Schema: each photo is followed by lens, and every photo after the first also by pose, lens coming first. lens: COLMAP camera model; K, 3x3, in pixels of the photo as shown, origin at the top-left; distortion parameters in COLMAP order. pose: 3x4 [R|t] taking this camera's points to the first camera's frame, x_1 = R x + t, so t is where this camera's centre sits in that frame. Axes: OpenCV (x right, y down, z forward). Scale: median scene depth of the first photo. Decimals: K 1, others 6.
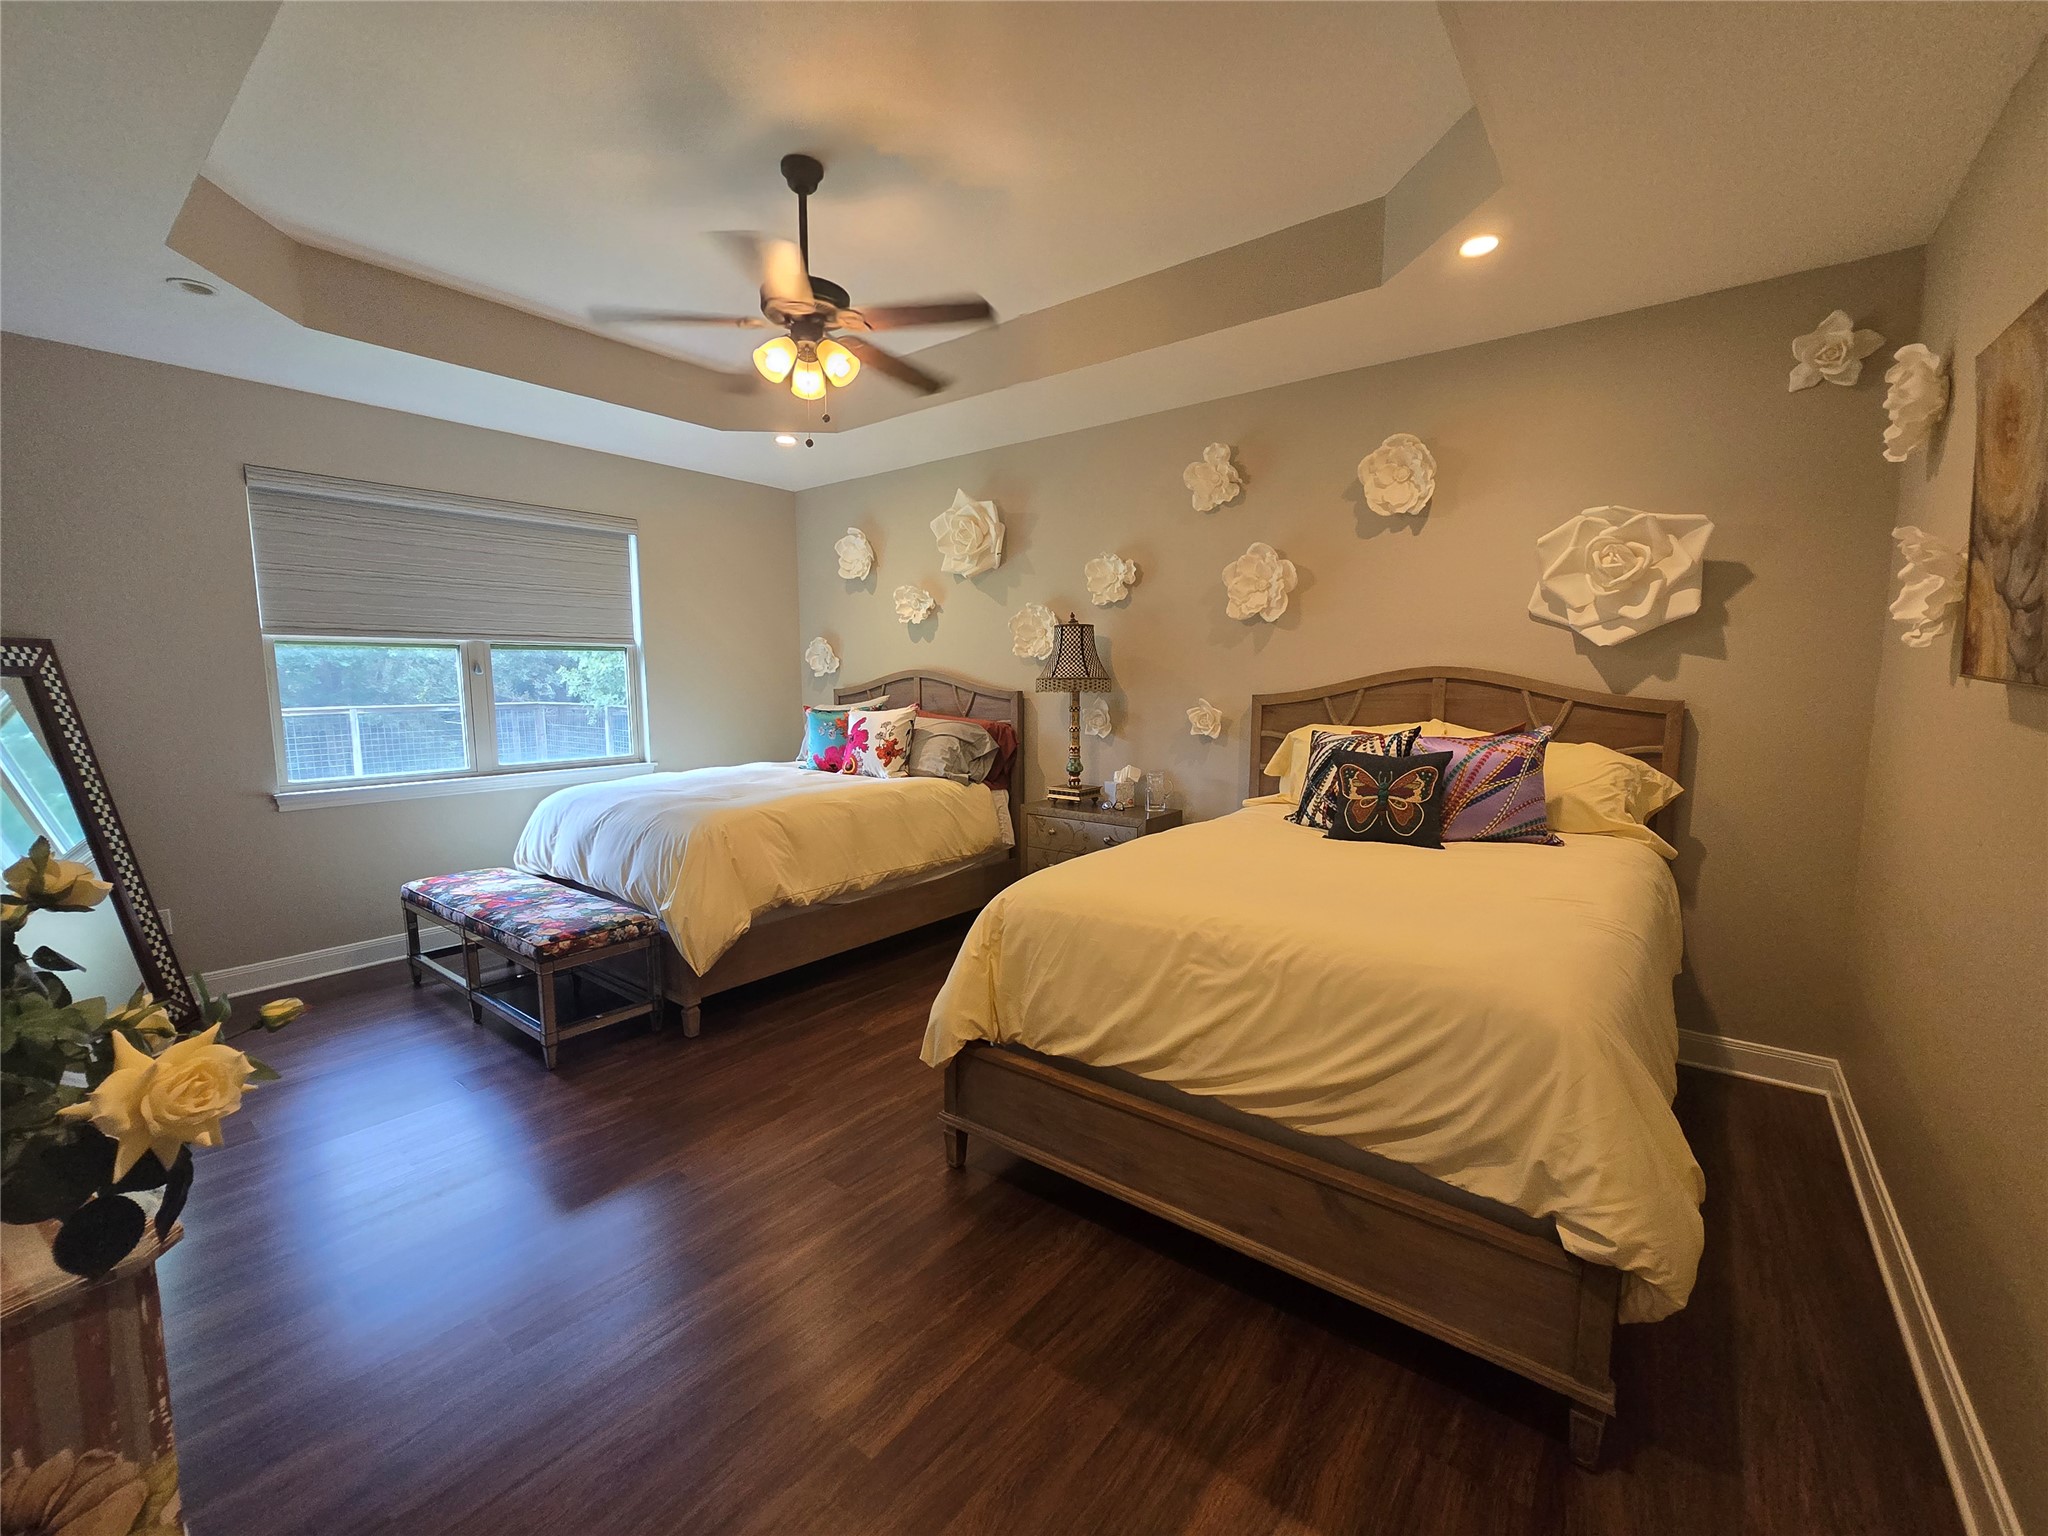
lens RADIAL K [[843.1, 0, 1015.8], [0, 843.1, 776.4], [0, 0, 1]] dist [-0.012801, 0.004374]
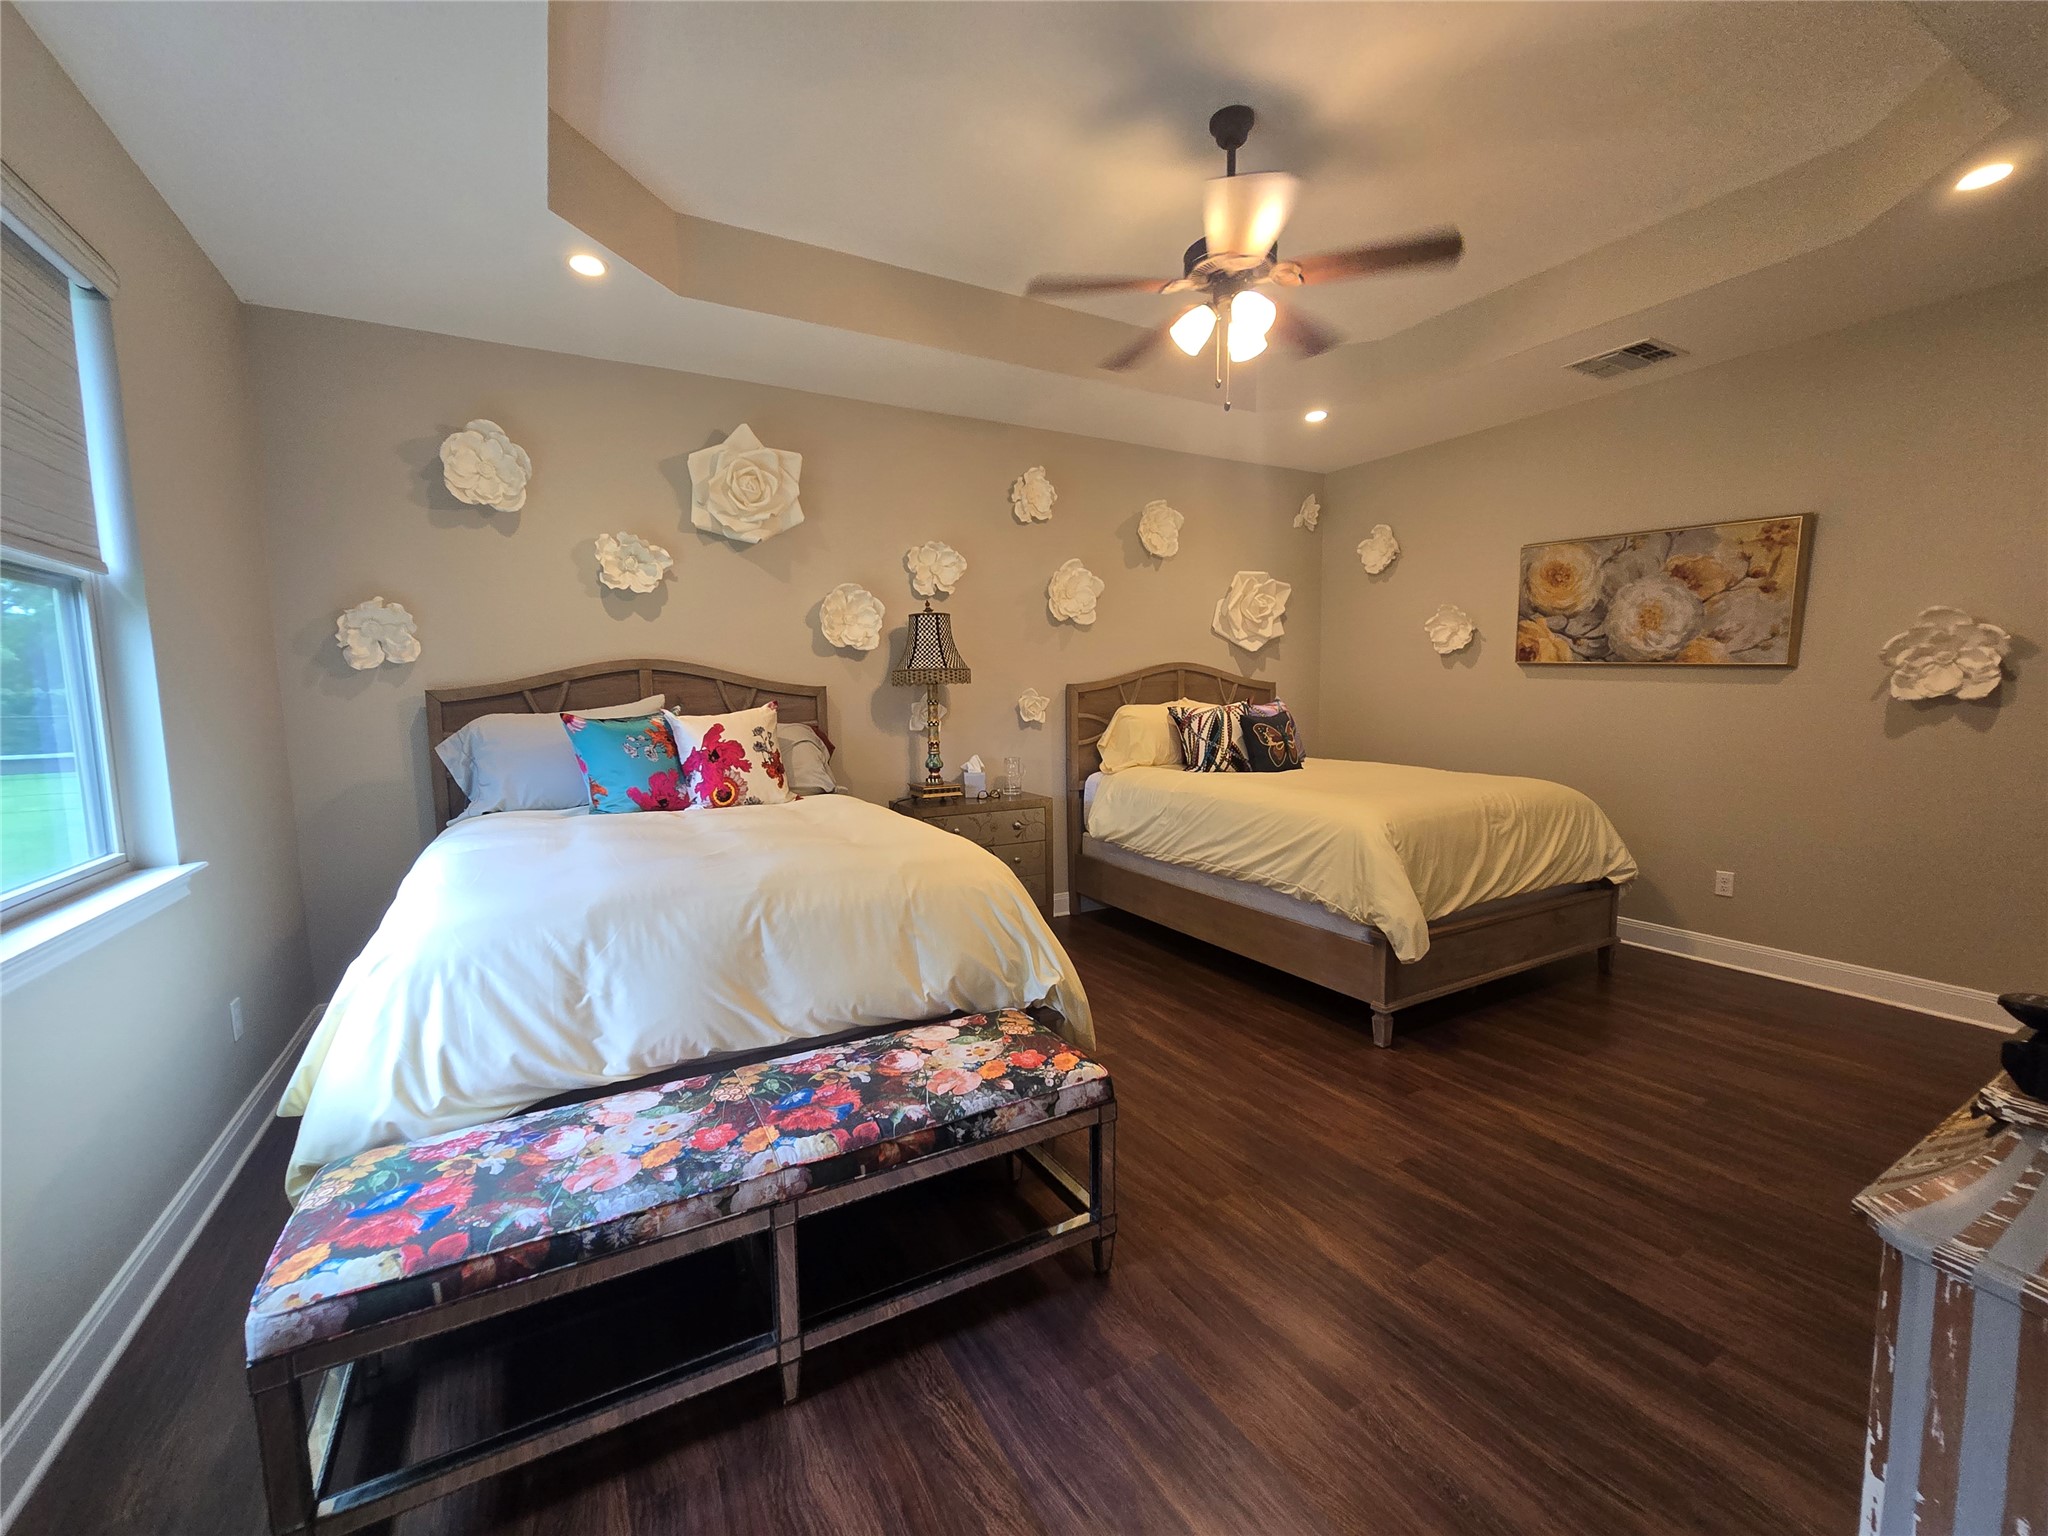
lens RADIAL K [[843.1, 0, 1015.8], [0, 843.1, 776.4], [0, 0, 1]] dist [-0.012801, 0.004374]
pose [[0.382146, -0.098599, 0.918827, -1.069937], [0.122136, 0.990958, 0.055542, -0.052864], [-0.915995, 0.090997, 0.390734, 0.757984]]
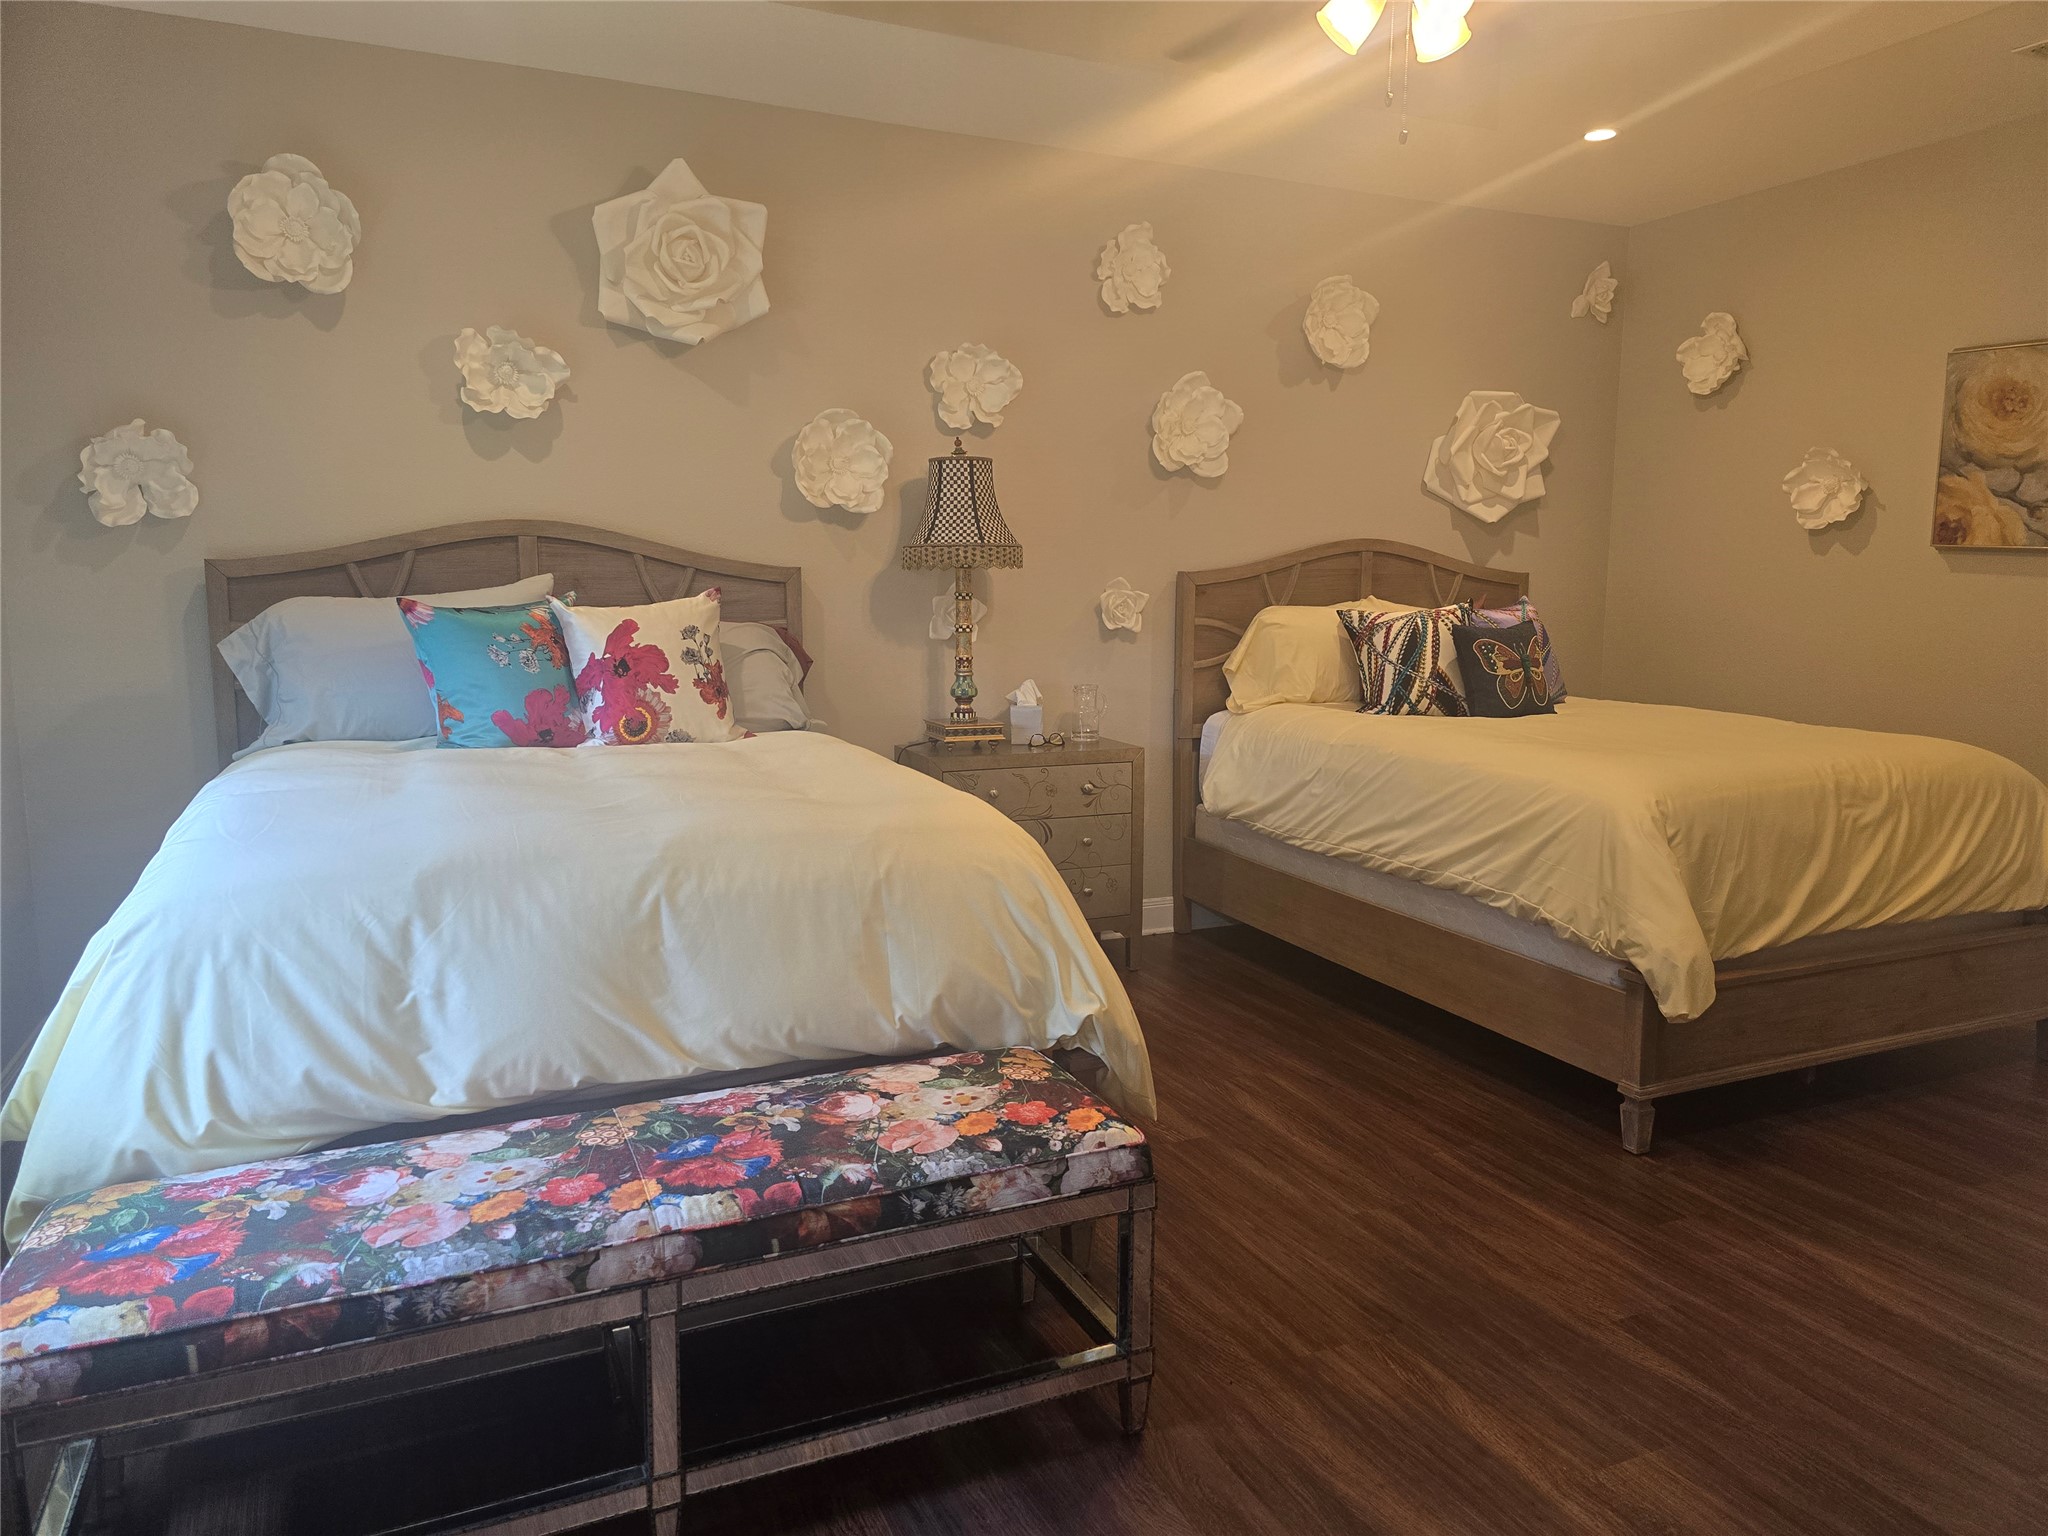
lens RADIAL K [[1374.3, 0, 1031.9], [0, 1374.3, 755.4], [0, 0, 1]] dist [0.057975, -0.050665]
pose [[0.459574, -0.109373, 0.881379, -1.112955], [0.099088, 0.992507, 0.071496, -0.042039], [-0.882595, 0.054476, 0.466968, 0.677035]]
